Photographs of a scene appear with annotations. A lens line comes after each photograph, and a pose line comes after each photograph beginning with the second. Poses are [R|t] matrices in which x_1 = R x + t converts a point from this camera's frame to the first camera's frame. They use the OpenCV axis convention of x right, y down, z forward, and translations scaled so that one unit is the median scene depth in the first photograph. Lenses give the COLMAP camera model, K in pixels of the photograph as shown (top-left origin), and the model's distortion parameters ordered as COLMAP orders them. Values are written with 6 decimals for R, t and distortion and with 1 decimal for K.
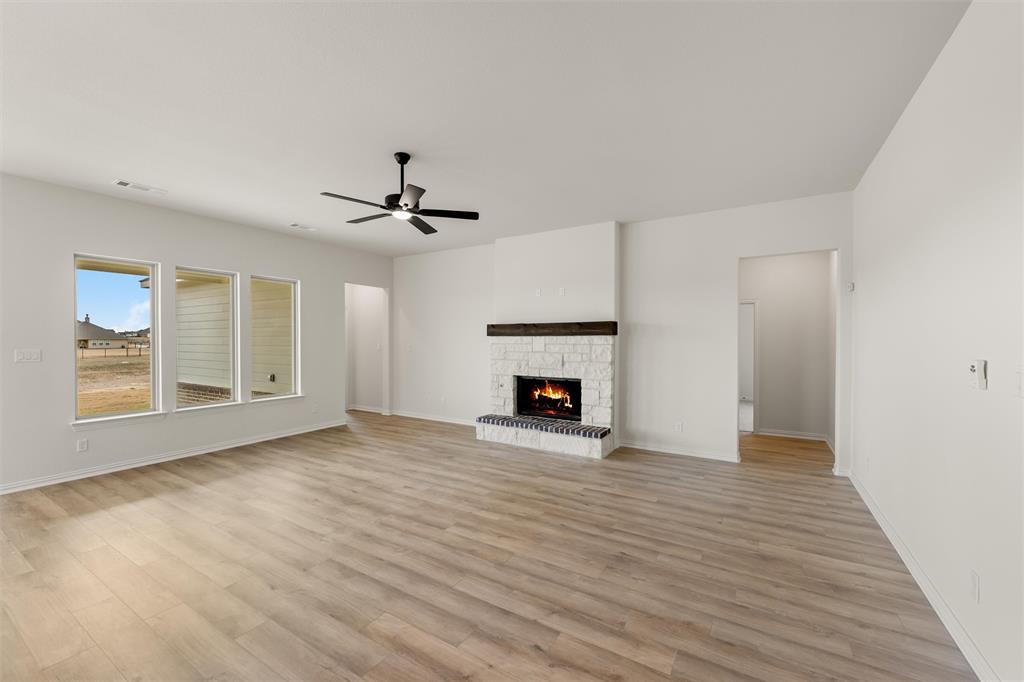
lens RADIAL K [[416.1, 0, 506.4], [0, 416.1, 343.6], [0, 0, 1]] dist [0.001475, -0.000845]
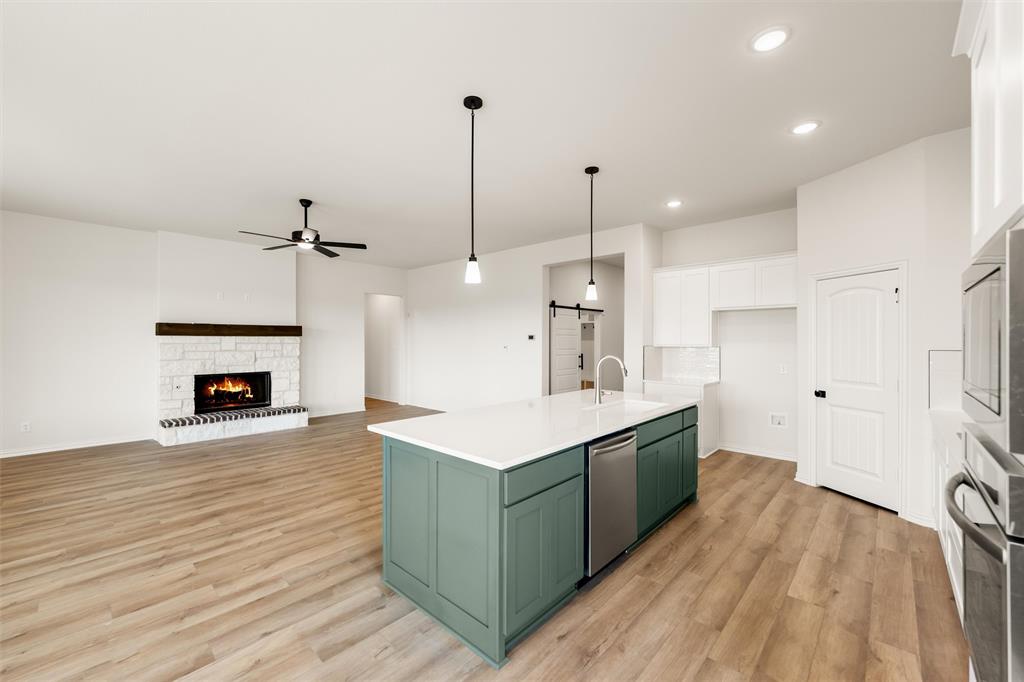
lens RADIAL K [[416.1, 0, 514.4], [0, 416.1, 338.7], [0, 0, 1]] dist [0.001475, -0.000845]
pose [[0.177272, 0.001250, 0.984161, -0.895663], [0.004557, 0.999987, -0.002091, -0.005861], [-0.984151, 0.004855, 0.177264, 0.066174]]
